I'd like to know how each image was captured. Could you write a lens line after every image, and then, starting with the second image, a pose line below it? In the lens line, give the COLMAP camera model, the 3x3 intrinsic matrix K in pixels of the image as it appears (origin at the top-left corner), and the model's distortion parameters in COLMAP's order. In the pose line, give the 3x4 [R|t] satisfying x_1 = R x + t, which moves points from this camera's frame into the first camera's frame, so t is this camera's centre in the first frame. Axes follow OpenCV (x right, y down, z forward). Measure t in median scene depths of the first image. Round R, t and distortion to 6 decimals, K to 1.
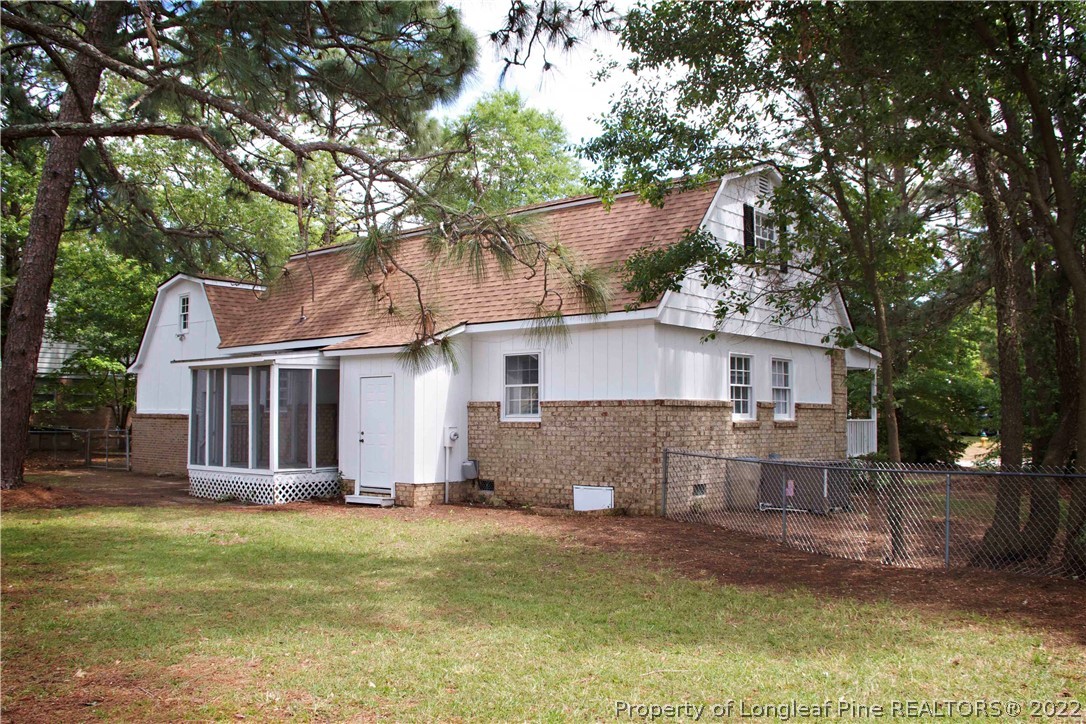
lens RADIAL K [[946.3, 0, 538.4], [0, 946.3, 367.5], [0, 0, 1]] dist [-0.146123, 0.107107]
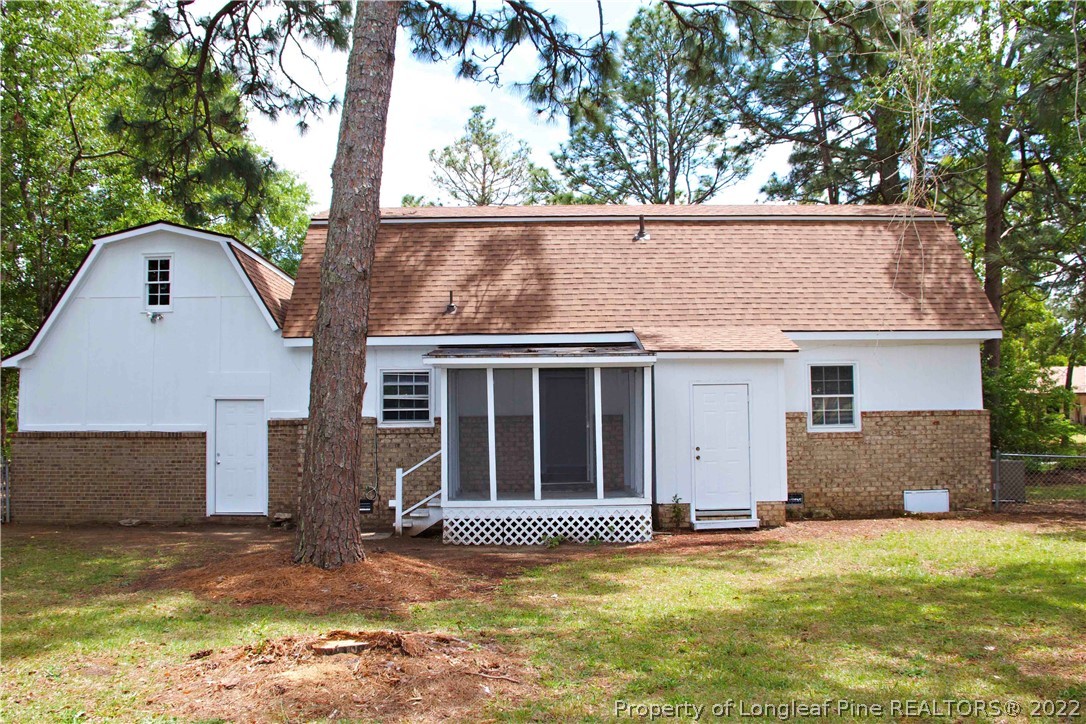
lens RADIAL K [[946.3, 0, 531.0], [0, 946.3, 367.9], [0, 0, 1]] dist [-0.146123, 0.107107]
pose [[0.755306, 0.034243, 0.654477, -0.888219], [-0.023031, 0.999404, -0.025711, 0.021554], [-0.654967, 0.004346, 0.755645, 0.451486]]
